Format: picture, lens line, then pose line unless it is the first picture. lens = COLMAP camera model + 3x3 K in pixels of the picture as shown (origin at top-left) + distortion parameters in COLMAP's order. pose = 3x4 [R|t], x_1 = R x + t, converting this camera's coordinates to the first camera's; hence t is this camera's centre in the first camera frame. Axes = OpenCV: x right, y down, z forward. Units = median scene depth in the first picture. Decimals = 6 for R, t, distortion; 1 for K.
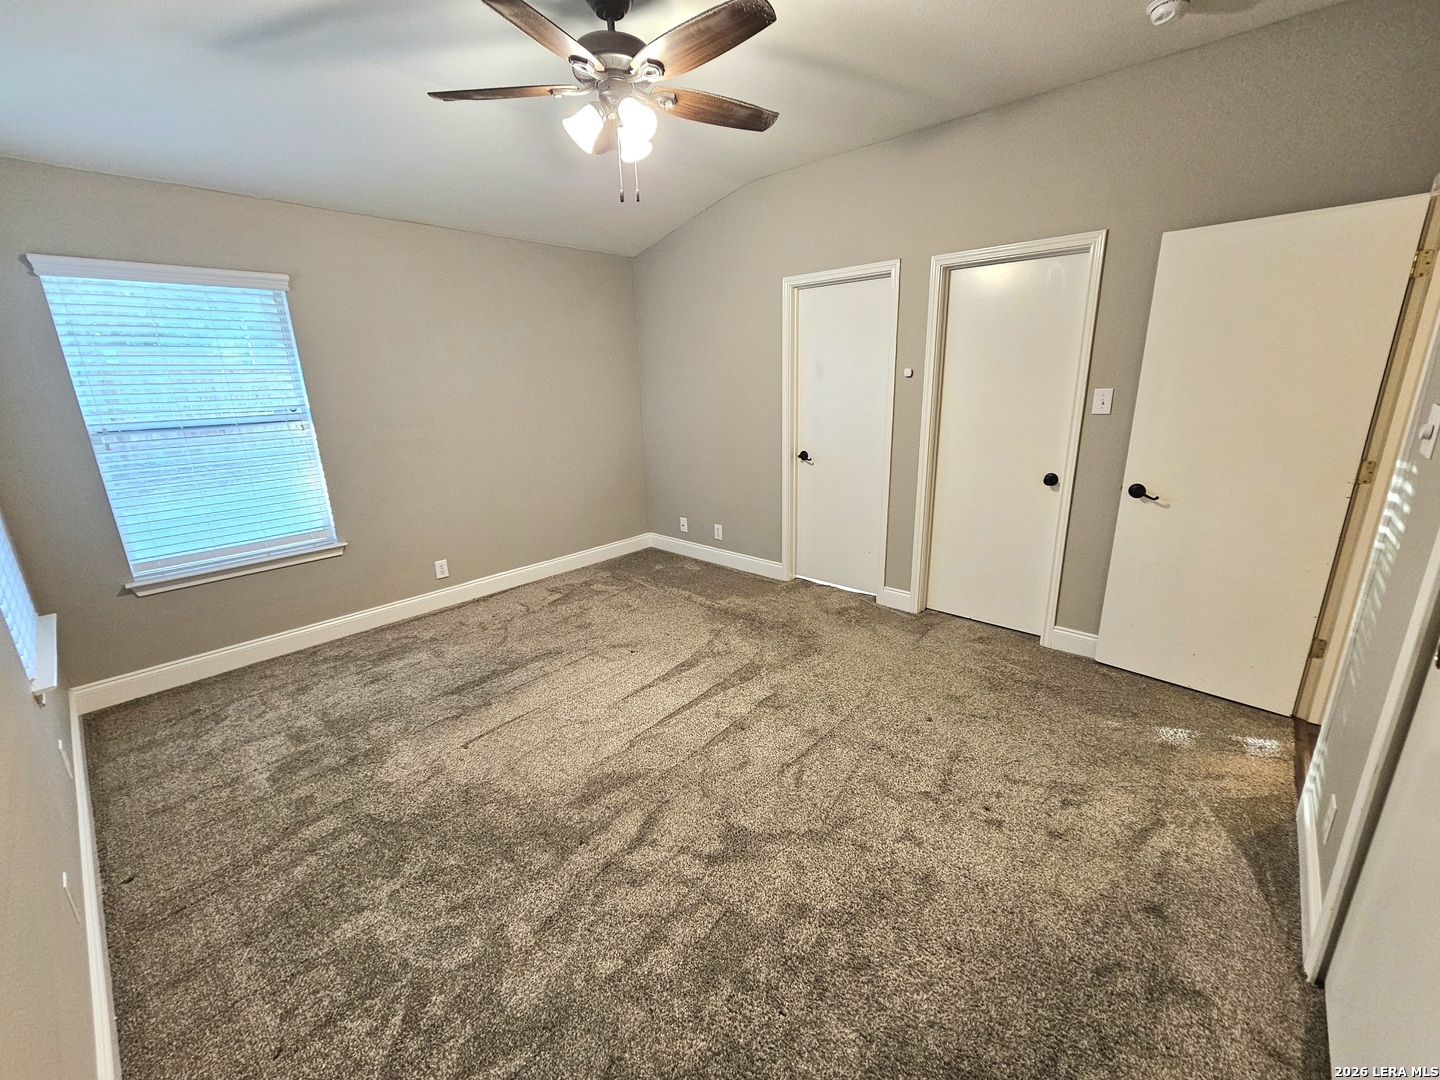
lens RADIAL K [[591.4, 0, 729.8], [0, 591.4, 548.8], [0, 0, 1]] dist [0.002311, -0.000530]
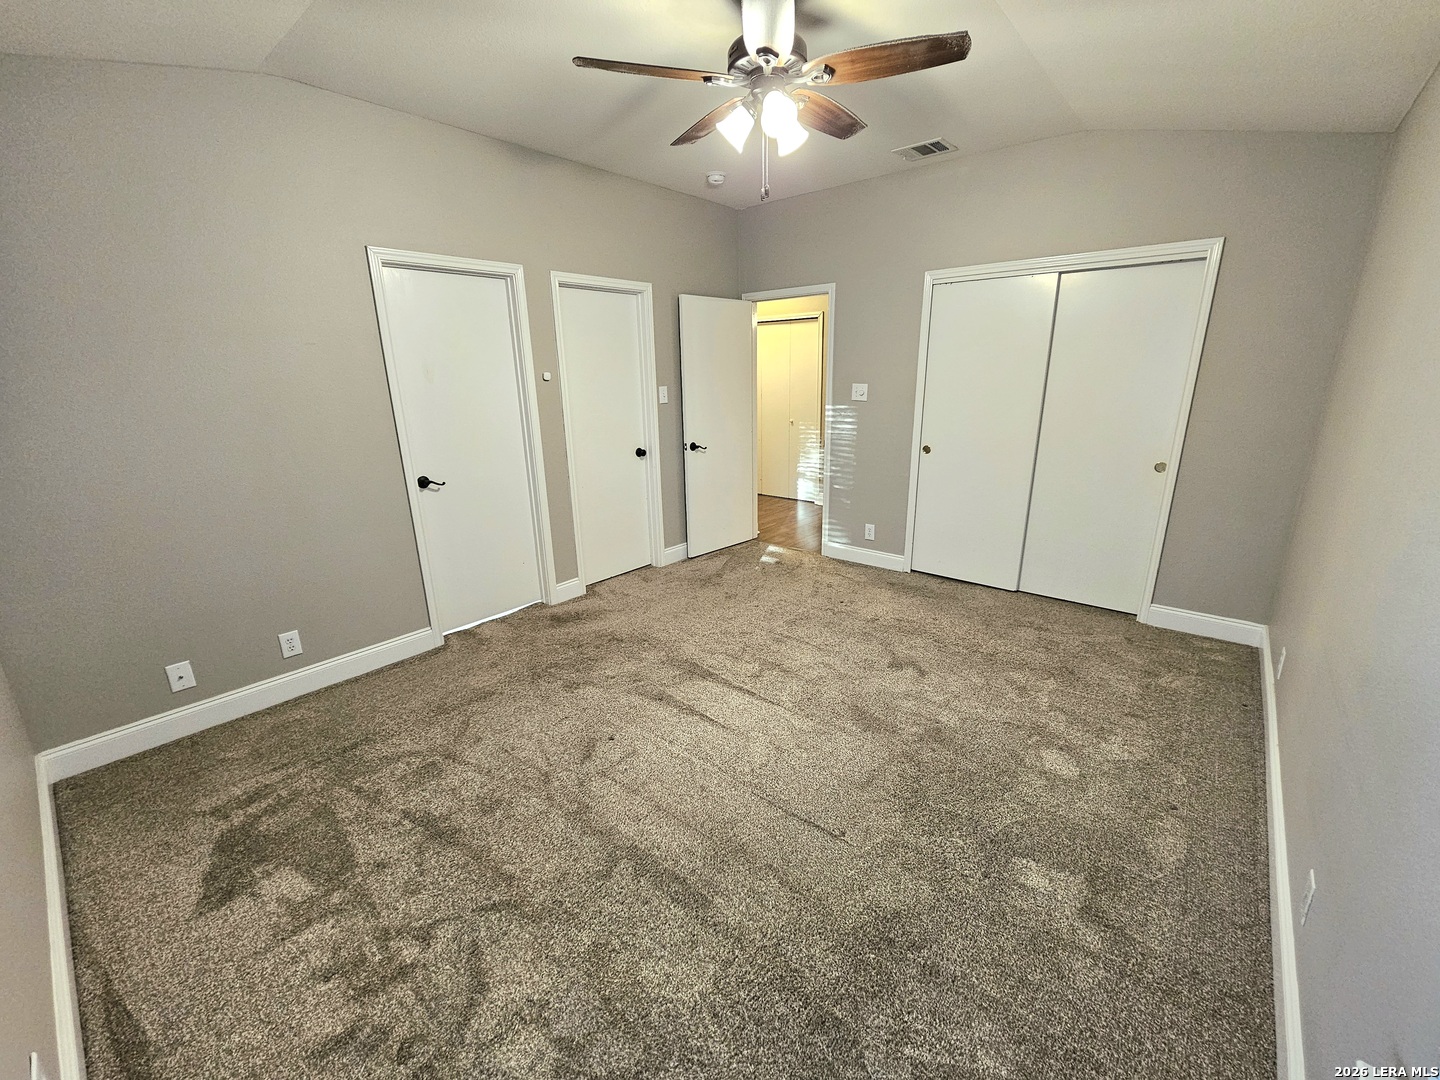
lens RADIAL K [[591.4, 0, 724.4], [0, 591.4, 548.9], [0, 0, 1]] dist [0.002311, -0.000530]
pose [[-0.025402, -0.268187, 0.963032, -0.820017], [0.300266, 0.916814, 0.263237, -0.200999], [-0.953517, 0.295852, 0.057239, 0.738950]]
